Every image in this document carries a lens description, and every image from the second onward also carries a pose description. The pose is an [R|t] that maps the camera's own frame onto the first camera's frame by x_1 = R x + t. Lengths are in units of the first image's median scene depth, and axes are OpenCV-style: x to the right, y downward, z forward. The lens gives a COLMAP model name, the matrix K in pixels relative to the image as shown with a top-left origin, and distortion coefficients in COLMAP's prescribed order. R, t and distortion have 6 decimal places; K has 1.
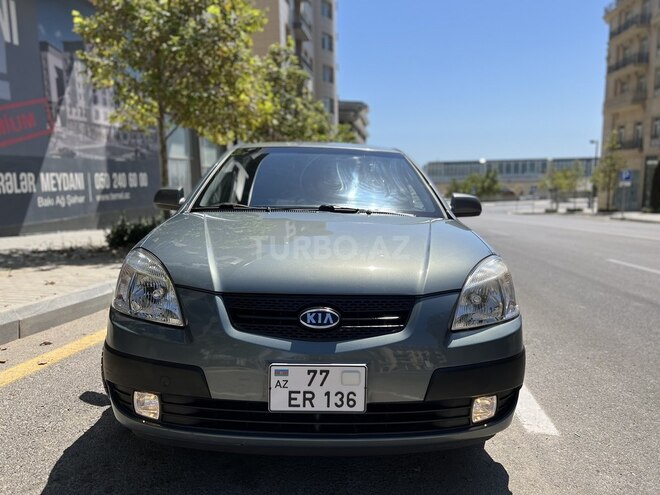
lens RADIAL K [[498.2, 0, 333.3], [0, 498.2, 250.7], [0, 0, 1]] dist [0.050508, -0.059087]
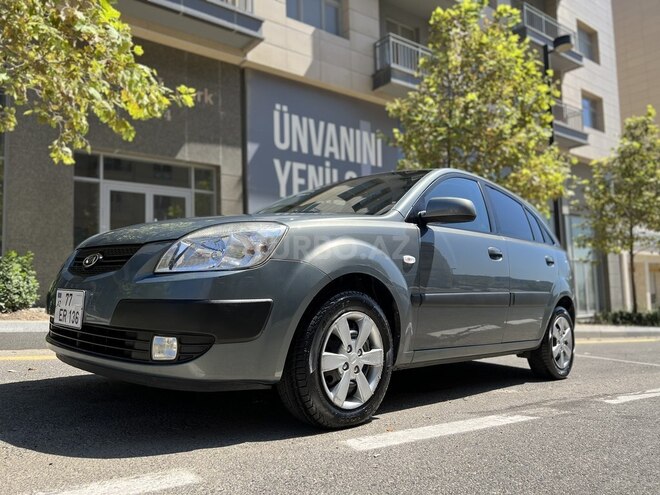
lens RADIAL K [[498.2, 0, 329.8], [0, 498.2, 253.0], [0, 0, 1]] dist [0.050508, -0.059087]
pose [[0.702526, -0.052671, -0.709706, 0.236561], [-0.095719, 0.981202, -0.167570, 0.048457], [0.705191, 0.185655, 0.684279, 0.091835]]
